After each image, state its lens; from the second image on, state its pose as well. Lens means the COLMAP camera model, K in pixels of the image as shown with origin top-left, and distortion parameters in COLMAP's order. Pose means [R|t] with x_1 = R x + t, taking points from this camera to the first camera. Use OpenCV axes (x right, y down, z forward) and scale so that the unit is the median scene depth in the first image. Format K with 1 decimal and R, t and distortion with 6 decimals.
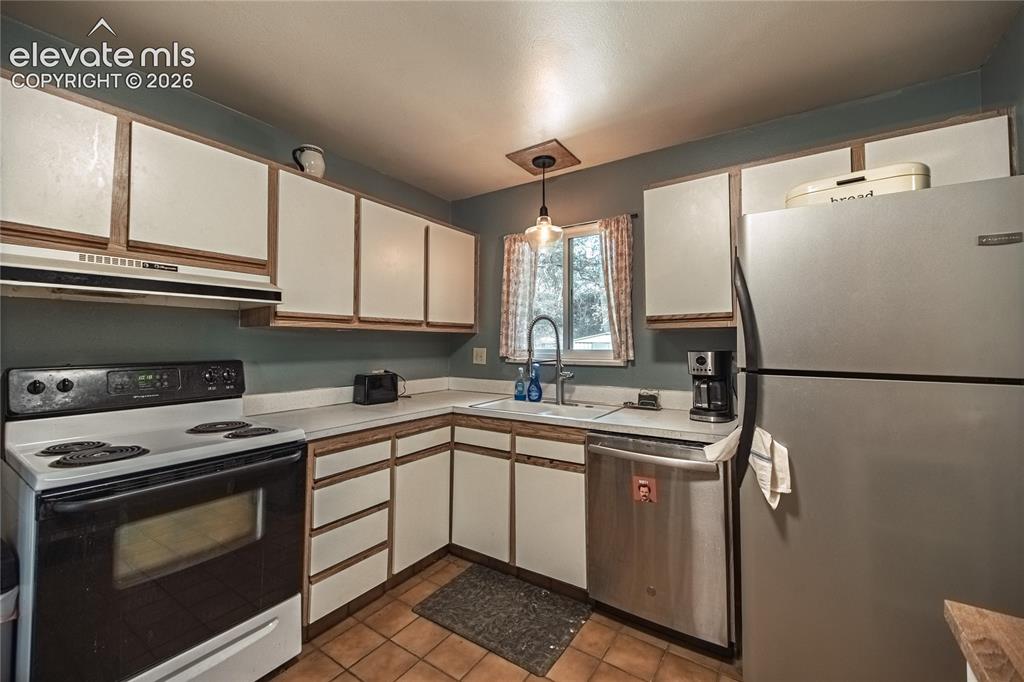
lens RADIAL K [[422.2, 0, 507.5], [0, 422.2, 327.8], [0, 0, 1]] dist [0.023285, -0.010469]
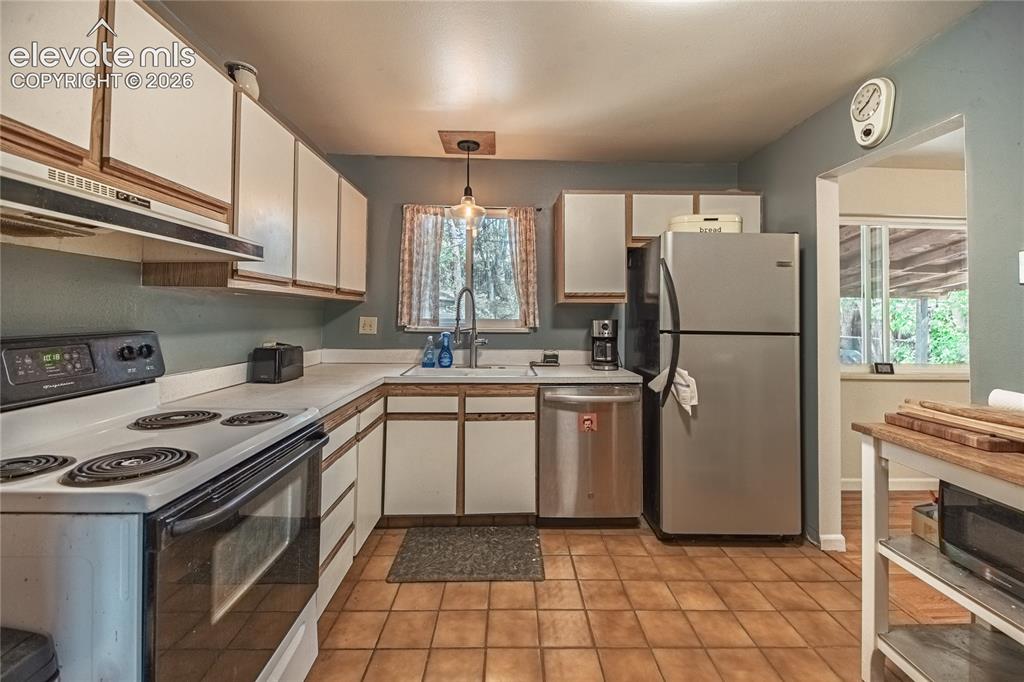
lens RADIAL K [[422.2, 0, 513.4], [0, 422.2, 307.1], [0, 0, 1]] dist [0.023285, -0.010469]
pose [[0.819249, 0.018747, 0.573131, -0.680743], [-0.031038, 0.999450, 0.011674, 0.007959], [-0.572597, -0.027353, 0.819381, 0.050461]]
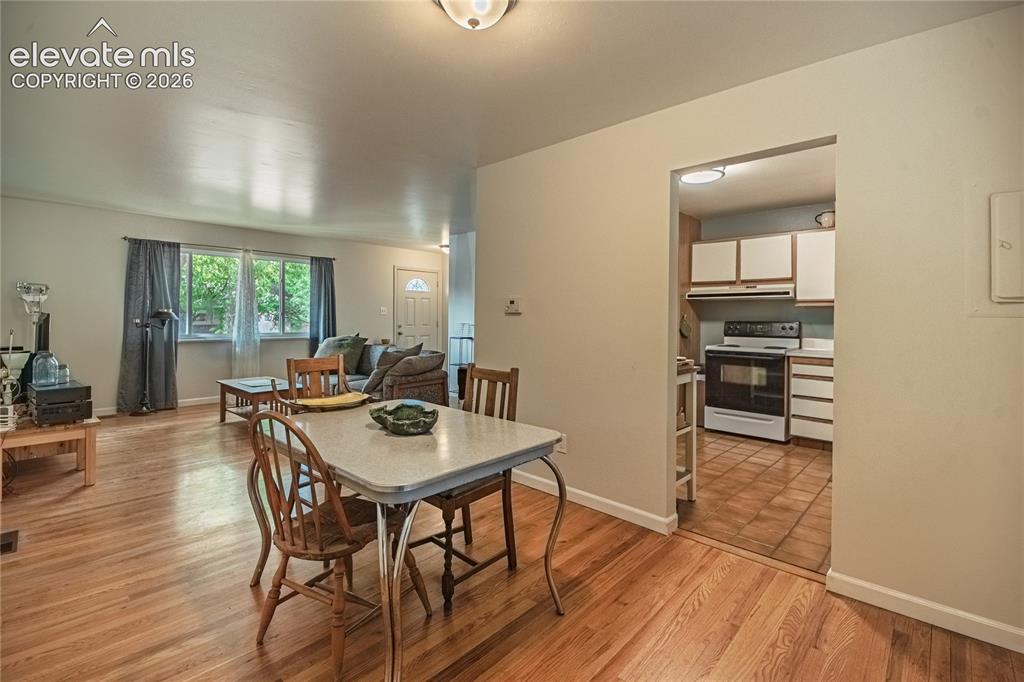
lens RADIAL K [[440.5, 0, 519.6], [0, 440.5, 309.3], [0, 0, 1]] dist [-0.010754, -0.002720]
pose [[-0.163082, -0.021110, -0.986387, 2.259034], [0.027762, 0.999277, -0.025976, 0.037068], [0.986222, -0.031620, -0.162379, -0.051275]]
